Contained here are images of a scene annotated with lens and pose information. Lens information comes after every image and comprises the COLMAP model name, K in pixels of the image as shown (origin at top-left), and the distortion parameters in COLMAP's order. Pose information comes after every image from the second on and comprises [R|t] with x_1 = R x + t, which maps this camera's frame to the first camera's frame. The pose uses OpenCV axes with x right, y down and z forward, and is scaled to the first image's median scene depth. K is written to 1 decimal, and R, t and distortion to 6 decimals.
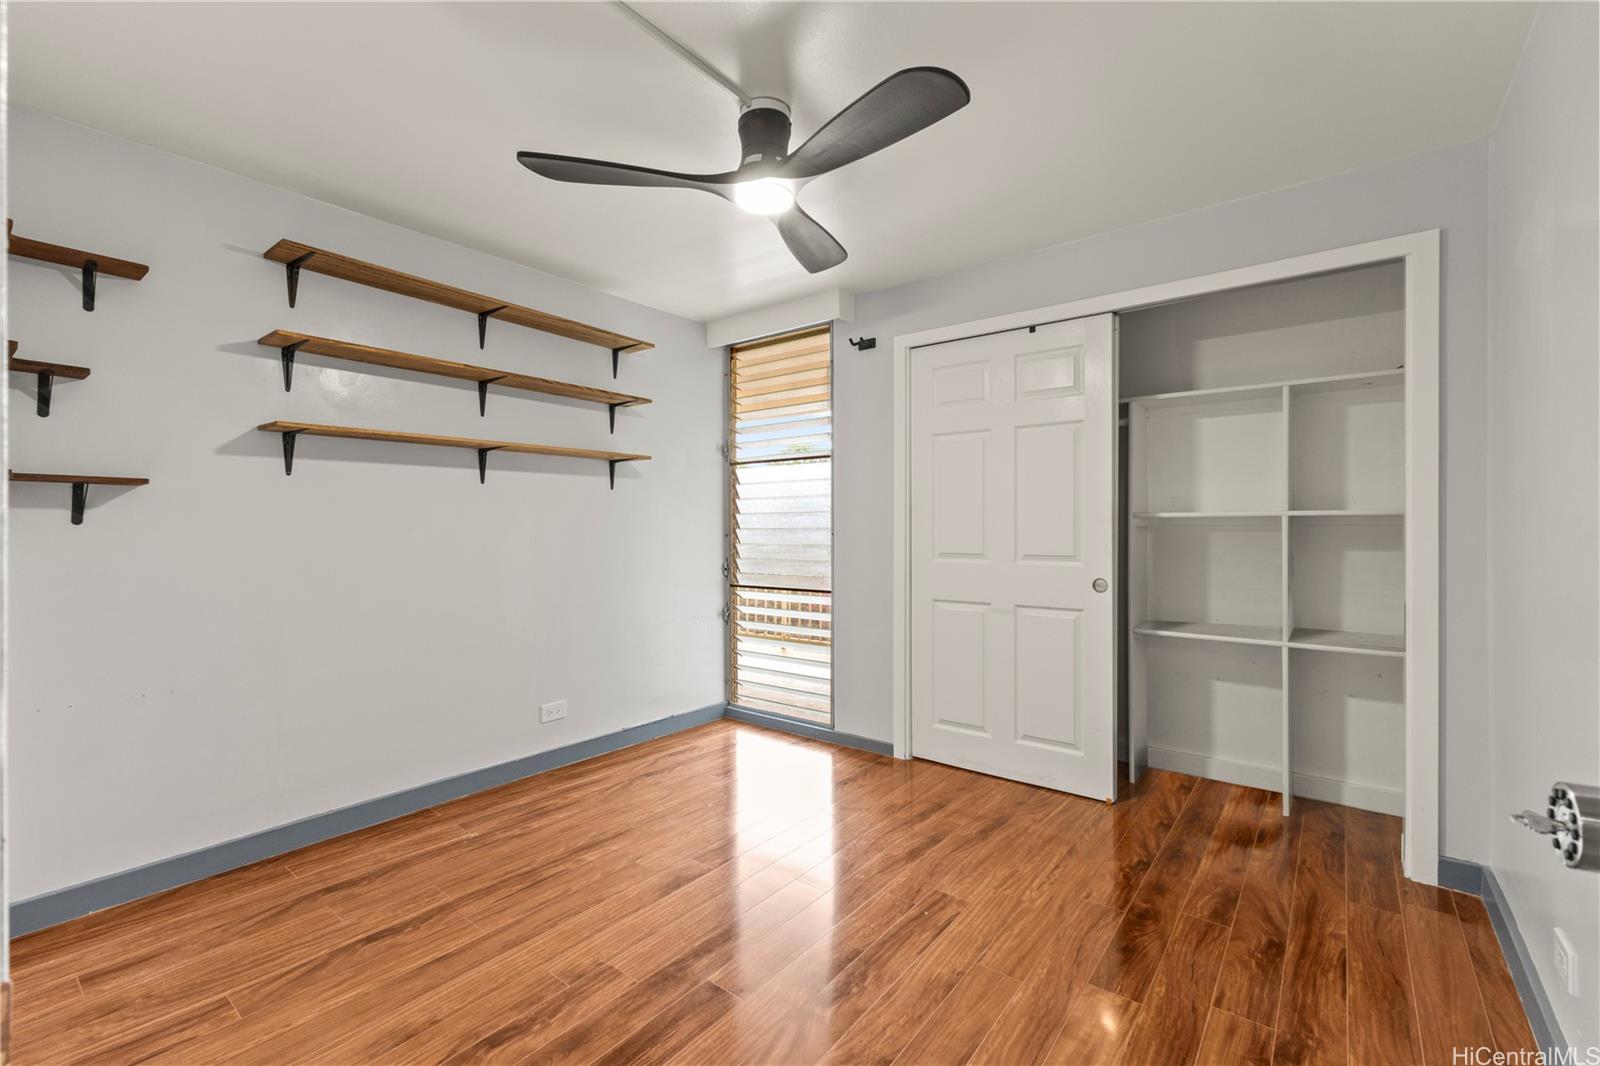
lens RADIAL K [[692.4, 0, 798.7], [0, 692.4, 529.5], [0, 0, 1]] dist [0.005230, -0.001090]
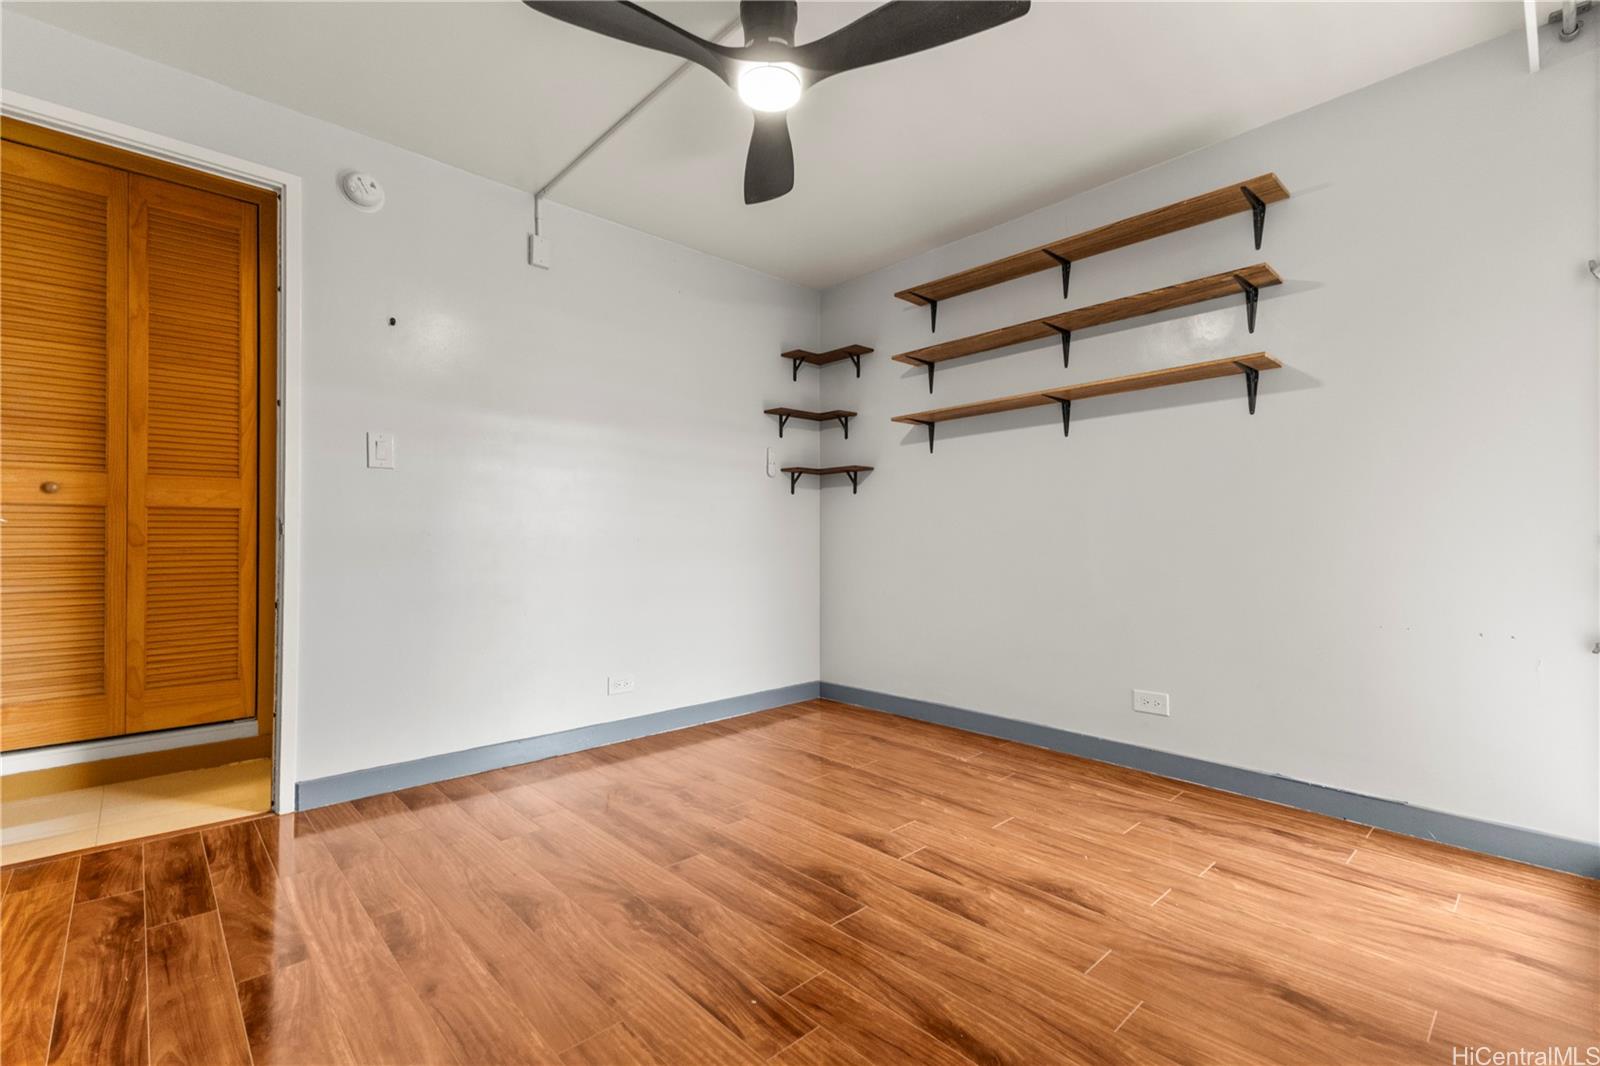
lens RADIAL K [[692.4, 0, 800.6], [0, 692.4, 559.1], [0, 0, 1]] dist [0.005230, -0.001090]
pose [[-0.148645, 0.034256, -0.988297, 0.617287], [-0.000973, 0.999394, 0.034787, 0.076736], [0.988890, 0.006132, -0.148522, 0.854002]]
